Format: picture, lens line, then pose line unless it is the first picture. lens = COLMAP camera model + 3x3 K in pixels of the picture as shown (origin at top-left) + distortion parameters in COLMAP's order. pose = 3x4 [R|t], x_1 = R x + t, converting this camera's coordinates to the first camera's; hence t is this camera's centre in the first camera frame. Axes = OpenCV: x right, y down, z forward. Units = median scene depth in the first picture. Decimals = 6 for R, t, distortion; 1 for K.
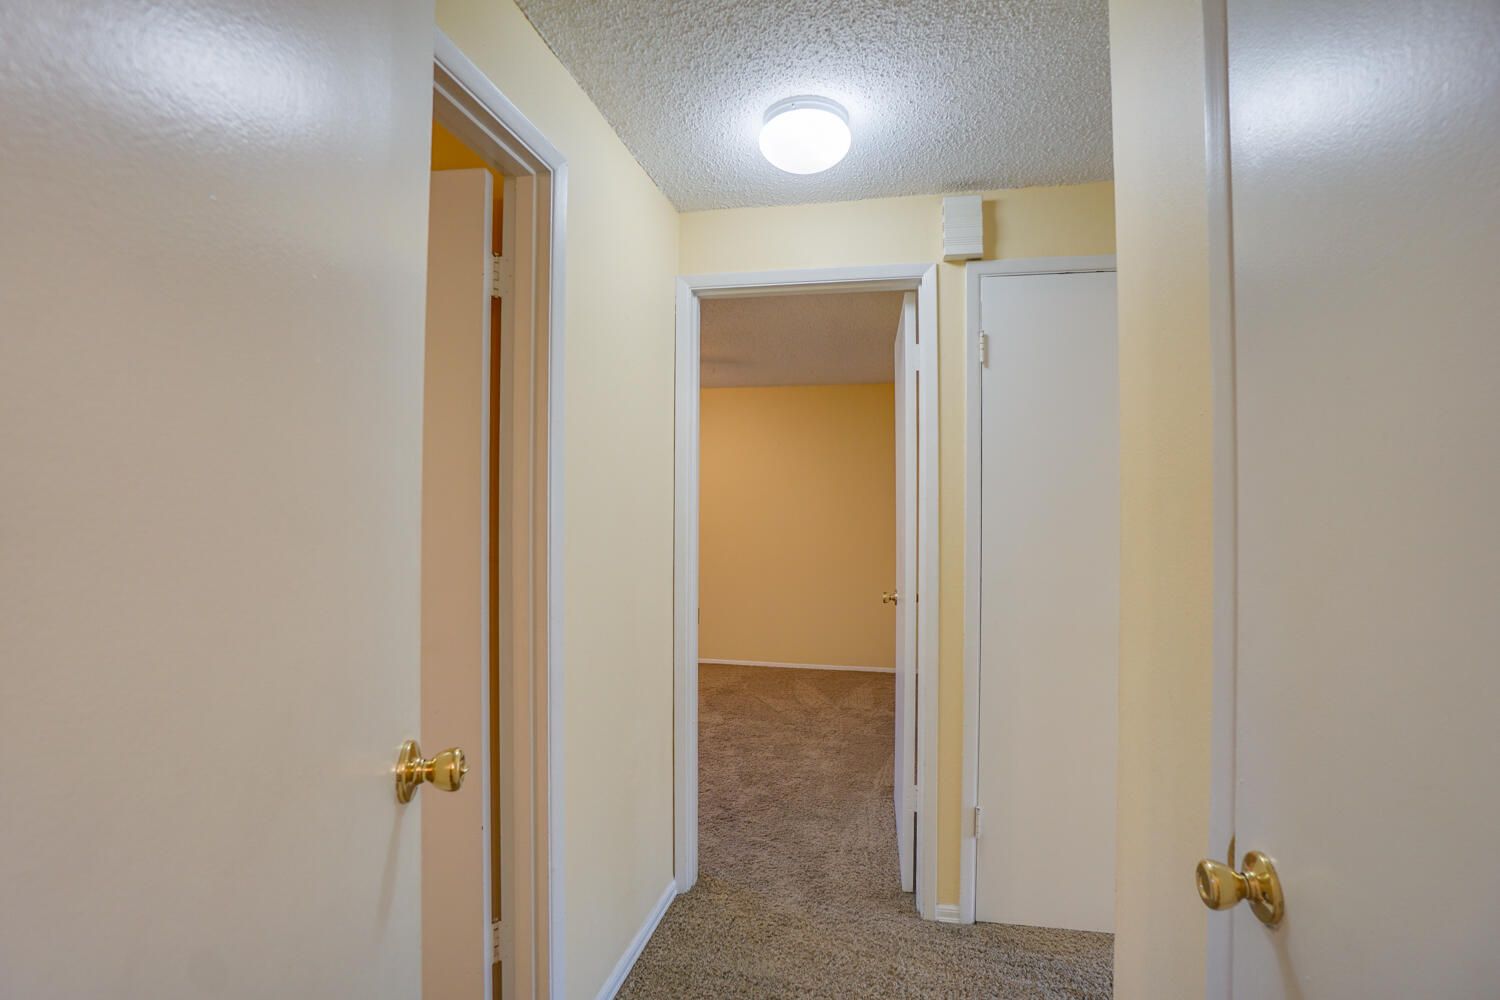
lens RADIAL K [[698.4, 0, 760.4], [0, 698.4, 493.2], [0, 0, 1]] dist [-0.072448, 0.026445]
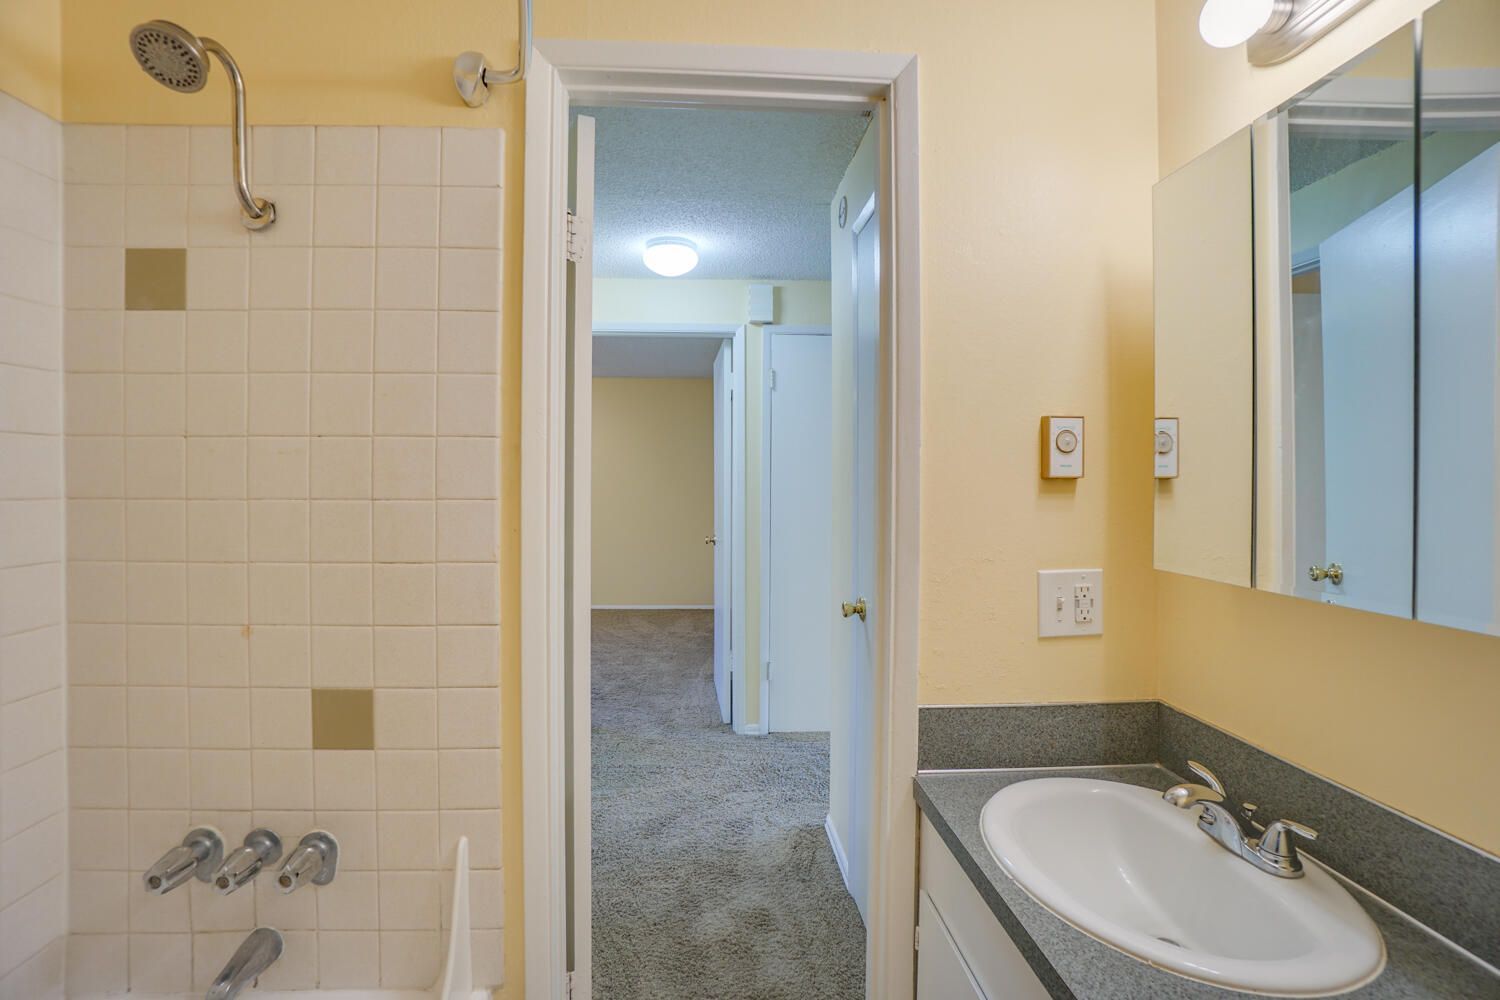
lens RADIAL K [[707.3, 0, 712.1], [0, 707.3, 476.8], [0, 0, 1]] dist [-0.066369, 0.027149]
pose [[0.976645, -0.003251, 0.214835, -0.164388], [-0.000980, 0.999808, 0.019581, -0.012452], [-0.214858, -0.019334, 0.976454, -0.563094]]
